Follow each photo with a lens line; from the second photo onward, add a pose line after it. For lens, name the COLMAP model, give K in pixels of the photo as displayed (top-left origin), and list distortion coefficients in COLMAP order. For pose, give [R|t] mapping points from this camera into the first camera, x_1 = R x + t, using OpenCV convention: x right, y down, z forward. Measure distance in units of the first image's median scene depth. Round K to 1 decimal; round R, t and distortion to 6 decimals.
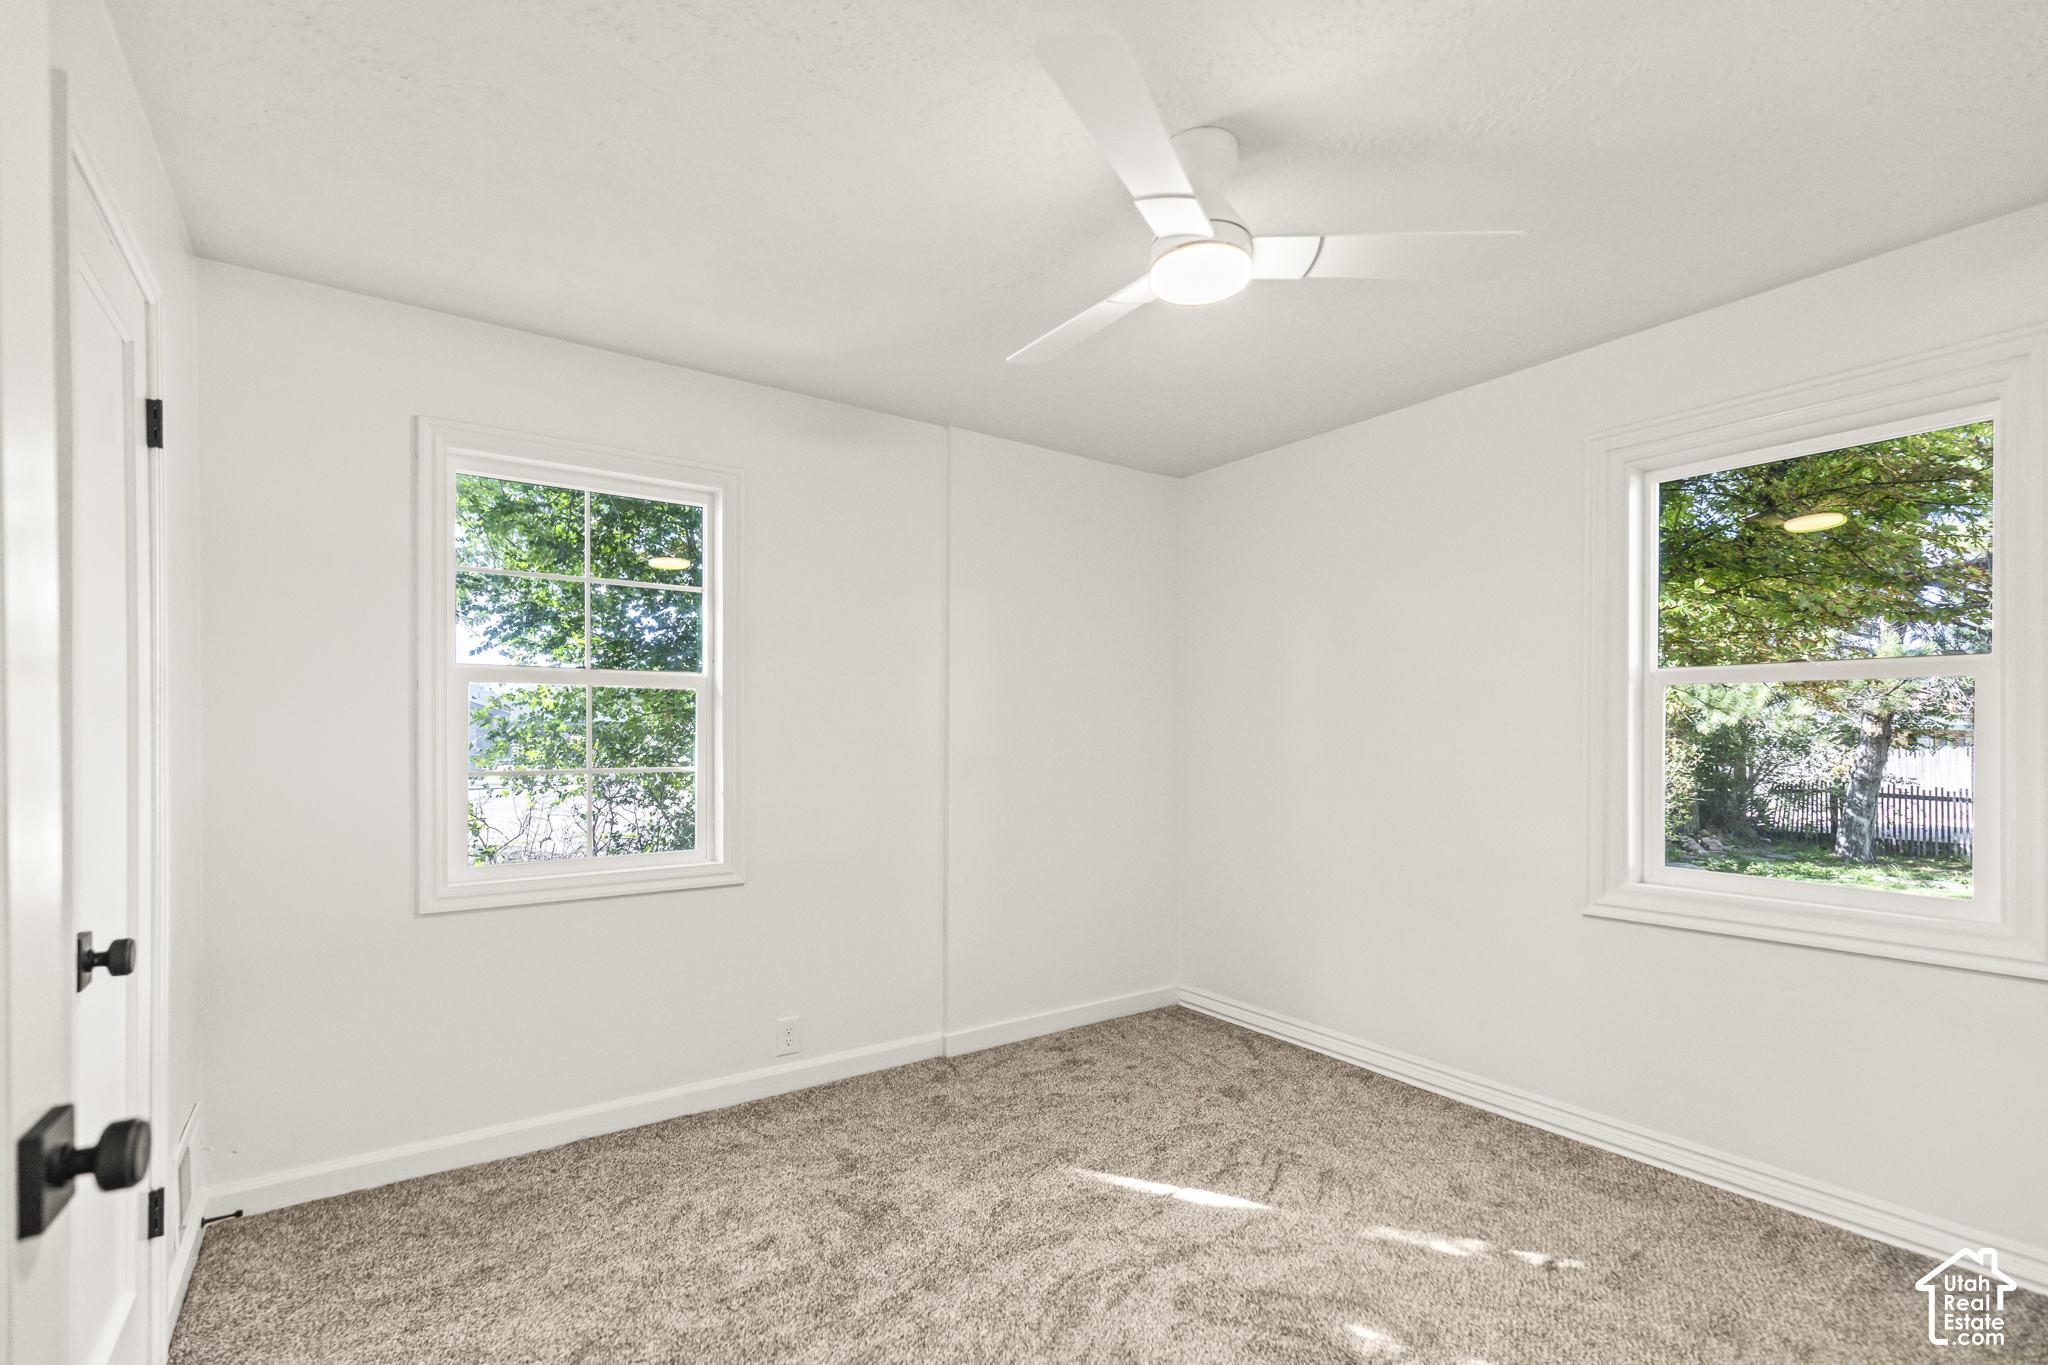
lens RADIAL K [[945.0, 0, 988.5], [0, 945.0, 726.0], [0, 0, 1]] dist [0.005693, -0.001283]
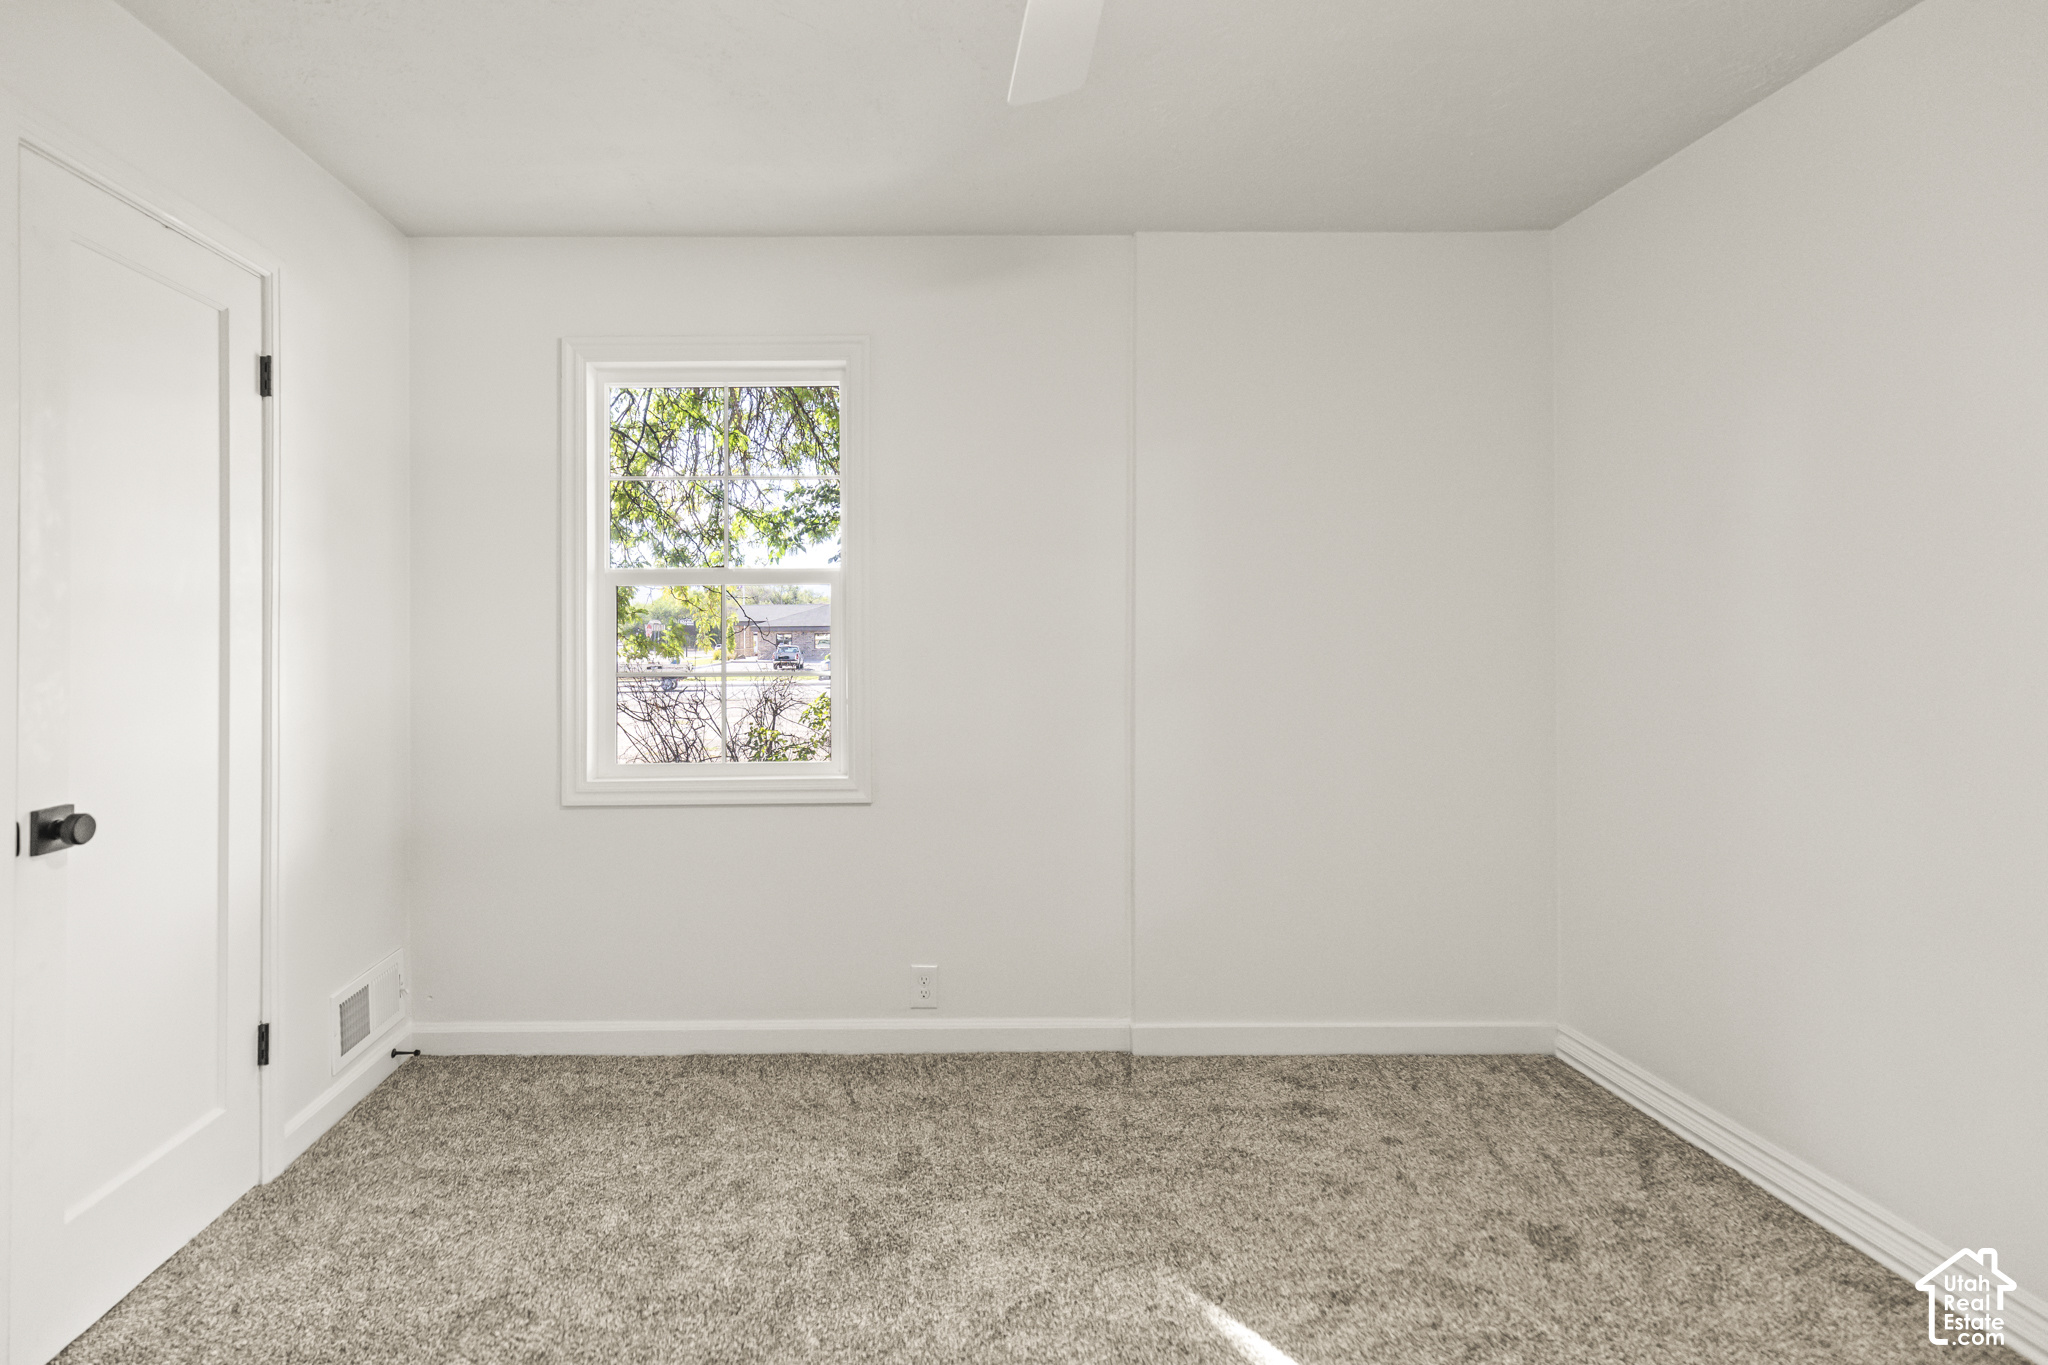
lens RADIAL K [[945.0, 0, 959.5], [0, 945.0, 620.3], [0, 0, 1]] dist [0.005693, -0.001283]
pose [[0.821088, -0.015920, -0.570580, 0.310379], [0.011126, 0.999867, -0.011886, 0.007434], [0.570694, 0.003411, 0.821156, 0.319333]]
